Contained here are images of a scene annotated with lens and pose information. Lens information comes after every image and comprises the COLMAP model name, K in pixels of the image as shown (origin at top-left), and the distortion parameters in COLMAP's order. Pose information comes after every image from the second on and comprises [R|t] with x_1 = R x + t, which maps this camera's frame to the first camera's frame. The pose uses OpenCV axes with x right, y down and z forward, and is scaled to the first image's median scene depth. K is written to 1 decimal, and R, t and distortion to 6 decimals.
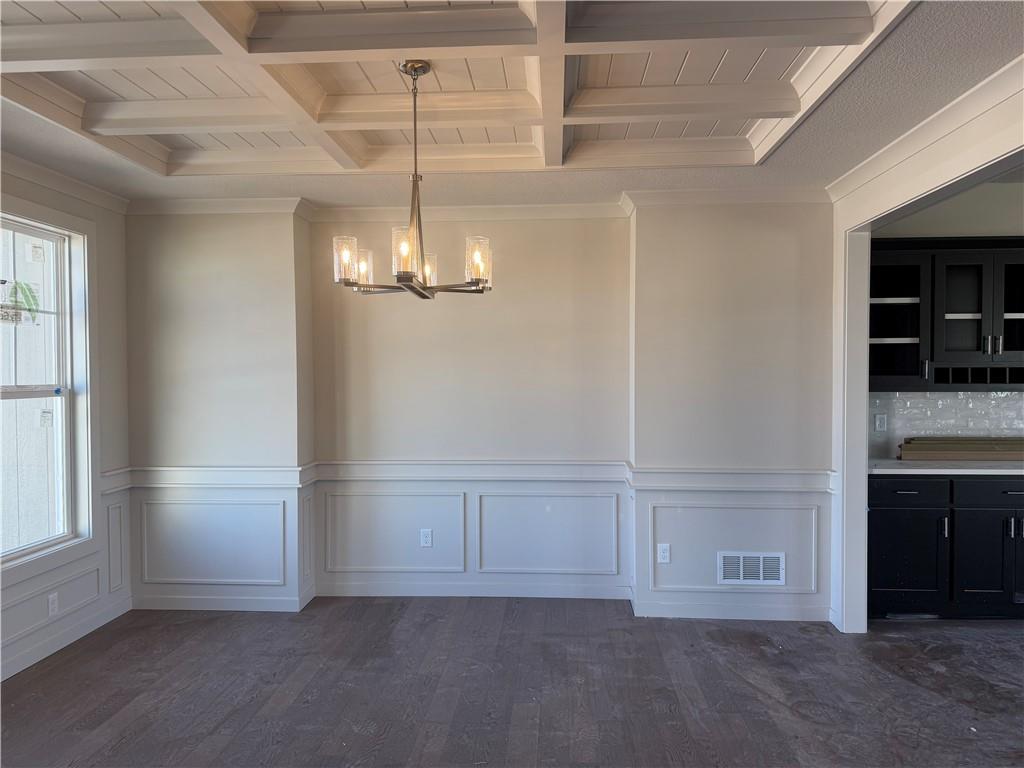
lens RADIAL K [[724.9, 0, 512.0], [0, 724.9, 384.0], [0, 0, 1]] dist [0.043542, -0.003236]
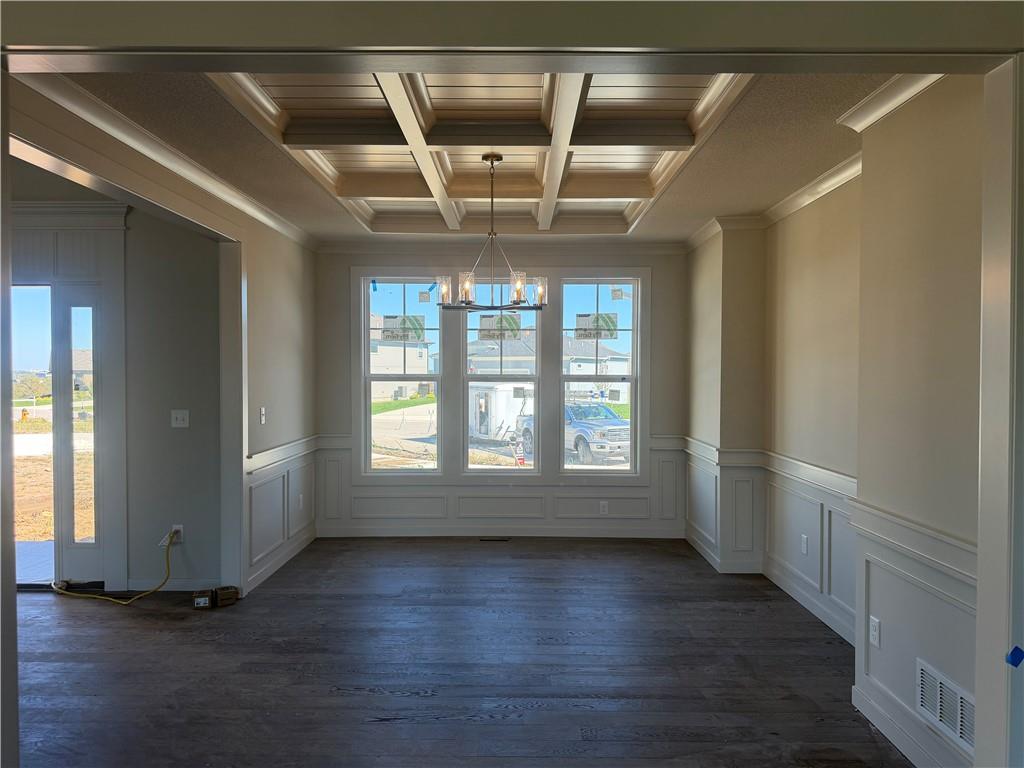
lens RADIAL K [[724.9, 0, 512.0], [0, 724.9, 384.0], [0, 0, 1]] dist [0.043542, -0.003236]
pose [[0.069790, 0.023674, -0.997281, 0.951591], [-0.022976, 0.999491, 0.022119, -0.009027], [0.997297, 0.021370, 0.070298, 0.660820]]
